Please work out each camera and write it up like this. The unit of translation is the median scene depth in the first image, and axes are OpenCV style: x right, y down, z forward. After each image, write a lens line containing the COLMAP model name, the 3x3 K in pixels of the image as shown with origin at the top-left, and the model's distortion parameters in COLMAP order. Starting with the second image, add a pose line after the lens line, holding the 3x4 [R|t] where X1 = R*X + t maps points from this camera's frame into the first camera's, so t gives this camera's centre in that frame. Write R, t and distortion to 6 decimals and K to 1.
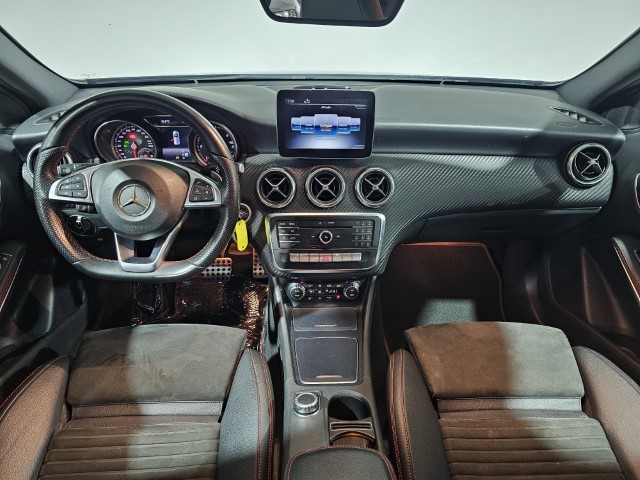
lens RADIAL K [[431.7, 0, 320.0], [0, 431.7, 240.0], [0, 0, 1]] dist [0.006783, -0.003465]
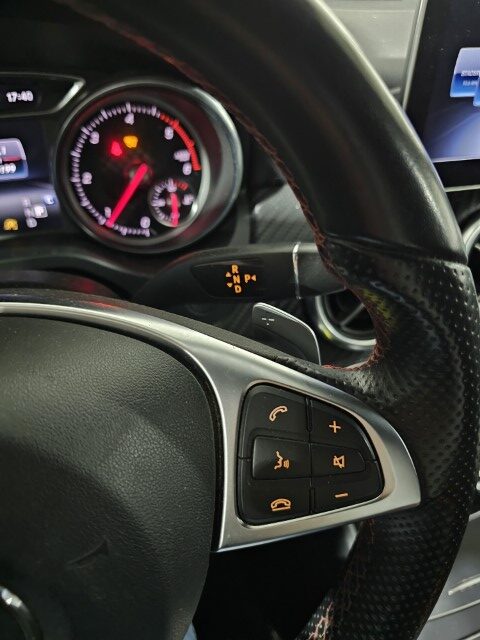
lens RADIAL K [[431.7, 0, 240.0], [0, 431.7, 320.0], [0, 0, 1]] dist [0.006783, -0.003465]
pose [[0.951648, -0.174225, 0.253005, -0.288774], [0.126158, 0.972609, 0.195234, -0.178930], [-0.280090, -0.153875, 0.947561, 0.724389]]
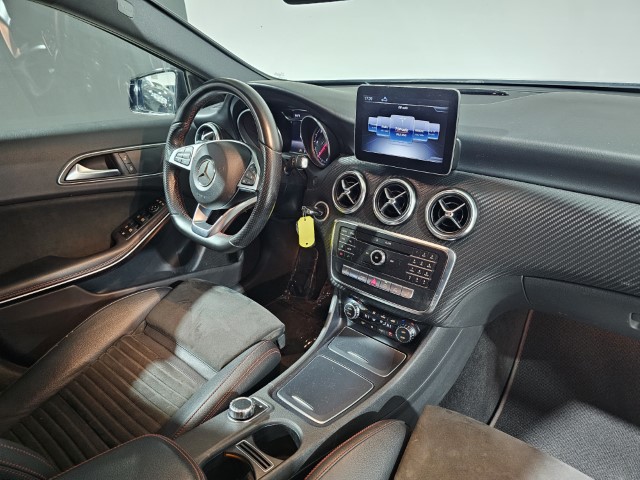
lens RADIAL K [[431.7, 0, 320.0], [0, 431.7, 240.0], [0, 0, 1]] dist [0.006783, -0.003465]
pose [[0.730653, 0.249846, -0.635393, 0.479358], [-0.293036, 0.955319, 0.038676, -0.040413], [0.616665, 0.157934, 0.771220, 0.268893]]
